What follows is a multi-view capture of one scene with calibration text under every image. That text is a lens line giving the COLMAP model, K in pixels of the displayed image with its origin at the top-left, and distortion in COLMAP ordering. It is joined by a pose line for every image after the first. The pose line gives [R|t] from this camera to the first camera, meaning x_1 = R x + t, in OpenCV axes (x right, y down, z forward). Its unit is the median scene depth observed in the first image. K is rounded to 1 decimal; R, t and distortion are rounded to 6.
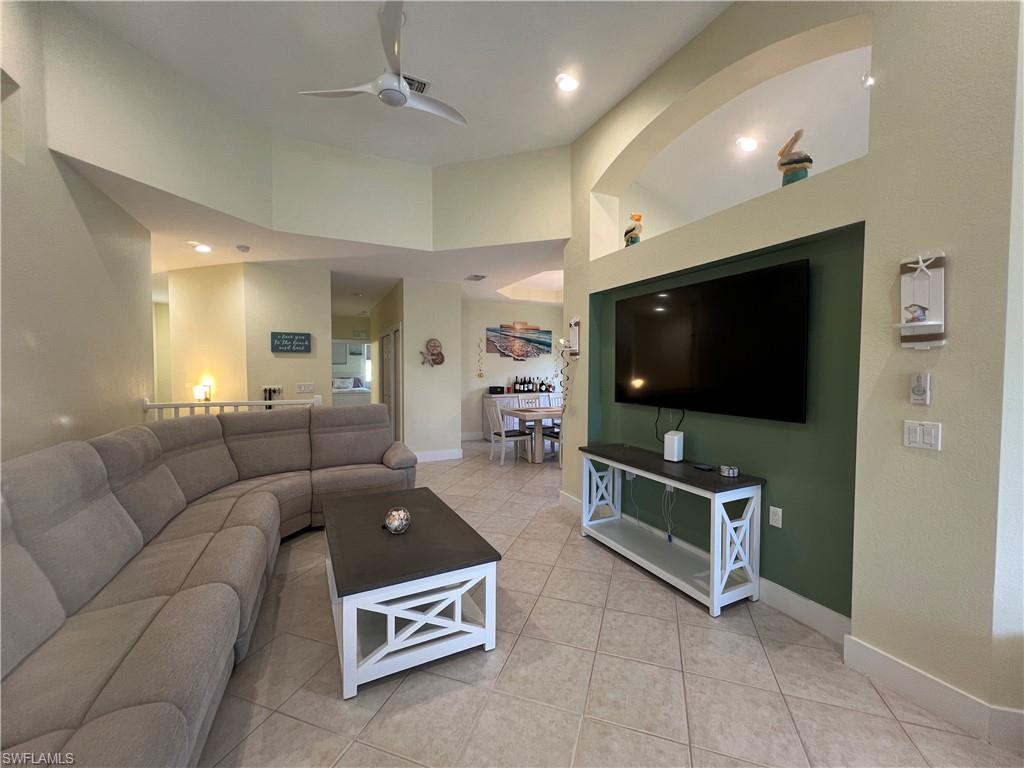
lens RADIAL K [[407.9, 0, 512.8], [0, 407.9, 383.5], [0, 0, 1]] dist [-0.002213, 0.000340]
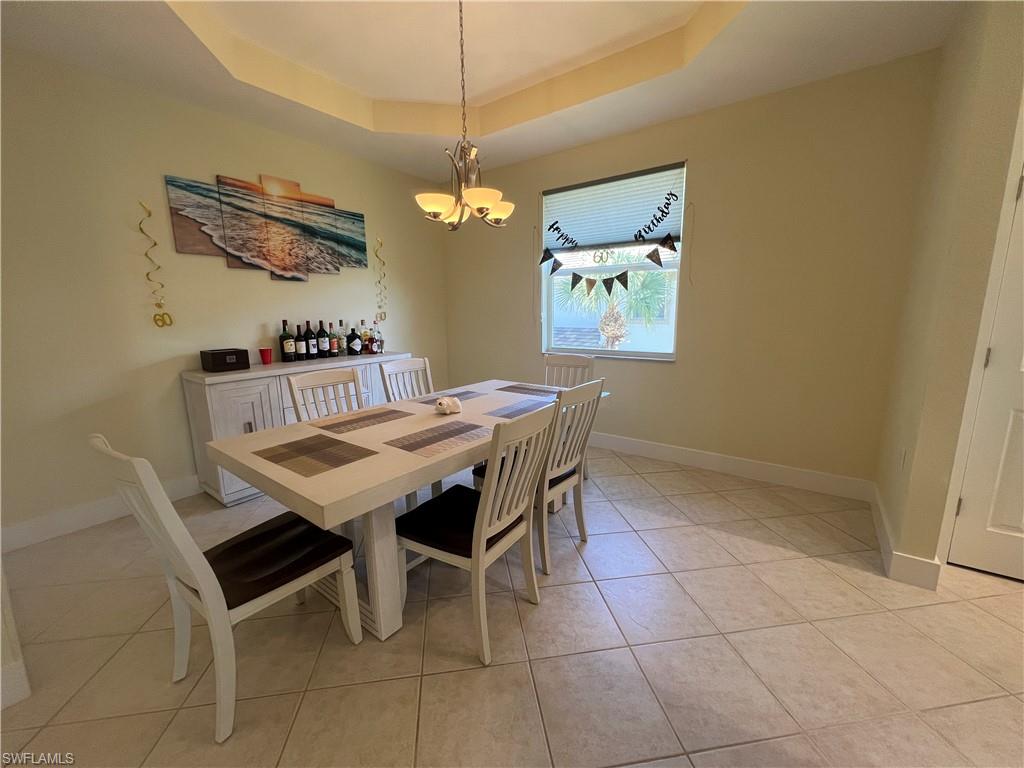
lens RADIAL K [[407.9, 0, 510.7], [0, 407.9, 385.4], [0, 0, 1]] dist [-0.002213, 0.000340]
pose [[0.887115, -0.098311, 0.450957, 0.019419], [0.030046, 0.987280, 0.156126, -0.010045], [-0.460570, -0.124952, 0.878784, 0.533805]]
